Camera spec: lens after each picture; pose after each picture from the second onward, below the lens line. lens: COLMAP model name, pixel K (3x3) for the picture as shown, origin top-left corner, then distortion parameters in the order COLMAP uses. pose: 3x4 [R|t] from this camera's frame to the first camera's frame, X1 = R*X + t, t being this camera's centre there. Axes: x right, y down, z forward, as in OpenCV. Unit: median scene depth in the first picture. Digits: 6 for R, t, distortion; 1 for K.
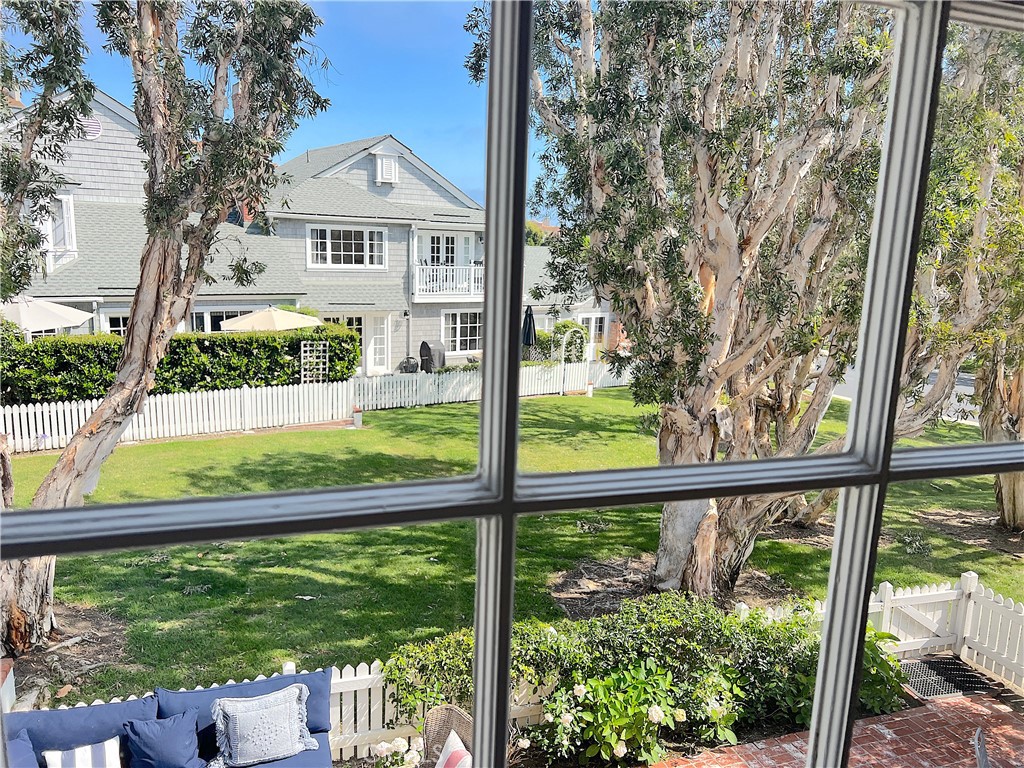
lens RADIAL K [[771.9, 0, 507.4], [0, 771.9, 387.8], [0, 0, 1]] dist [0.053898, -0.064672]
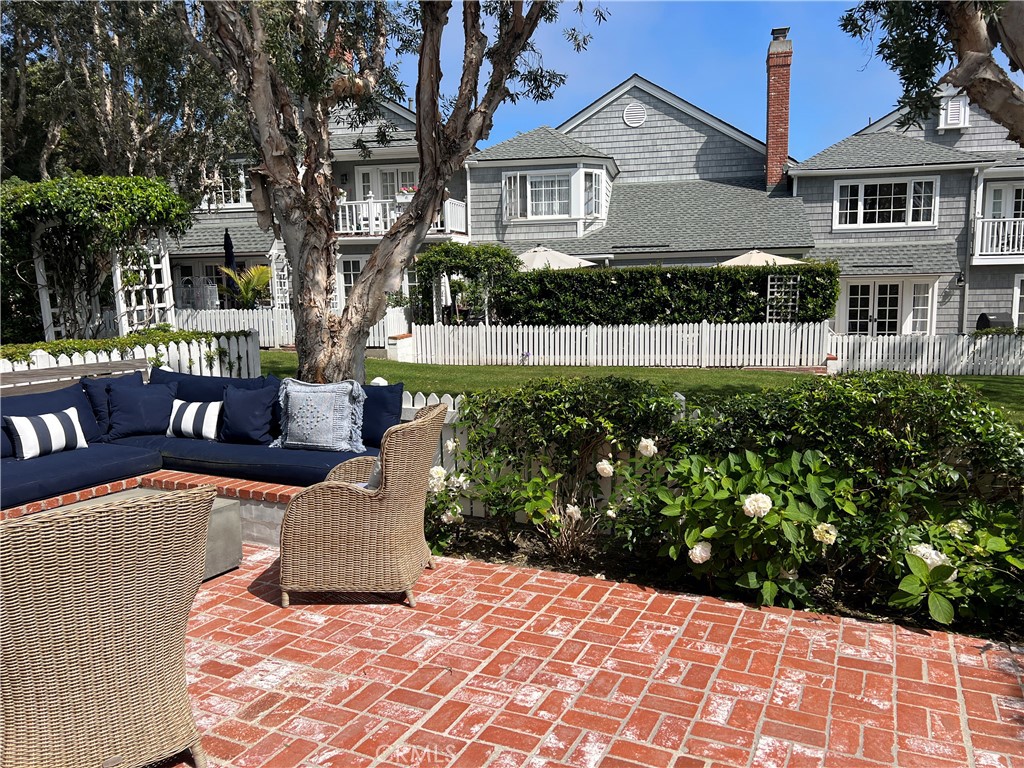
lens RADIAL K [[771.9, 0, 520.7], [0, 771.9, 390.7], [0, 0, 1]] dist [0.053898, -0.064672]
pose [[0.721275, 0.047407, -0.691024, 0.148342], [-0.091514, 0.995431, -0.027230, 0.116568], [0.686577, 0.082879, 0.722318, 0.139457]]
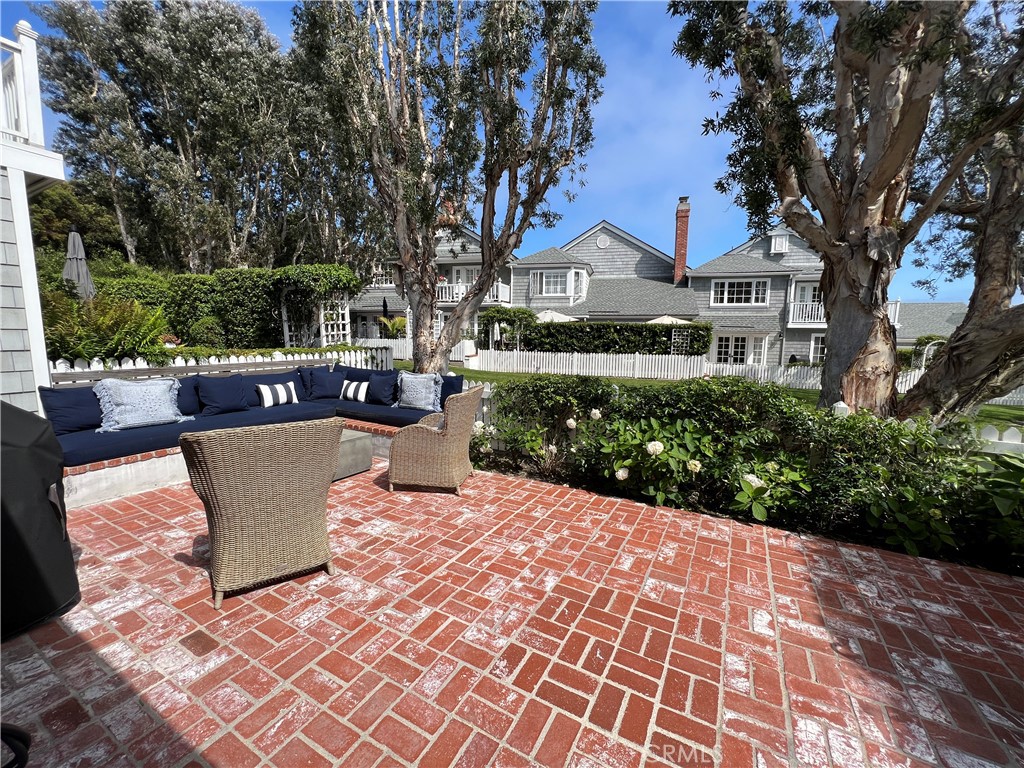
lens RADIAL K [[413.3, 0, 512.8], [0, 413.3, 383.9], [0, 0, 1]] dist [-0.005417, 0.001565]
pose [[0.675535, 0.065043, -0.734453, 0.147376], [-0.130991, 0.990843, -0.032734, 0.120469], [0.725599, 0.118320, 0.677869, 0.150682]]
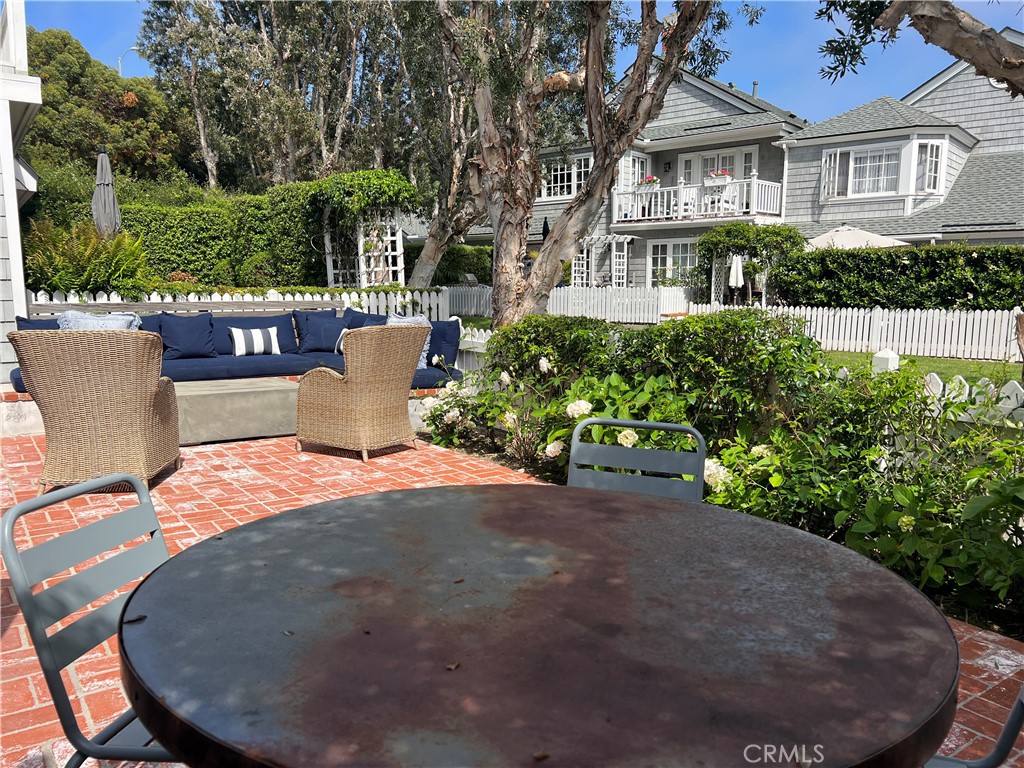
lens RADIAL K [[771.9, 0, 519.0], [0, 771.9, 389.8], [0, 0, 1]] dist [0.053898, -0.064672]
pose [[0.297238, 0.098324, -0.949727, 0.270337], [-0.172408, 0.983860, 0.047899, 0.120396], [0.939109, 0.149503, 0.309393, 0.230384]]
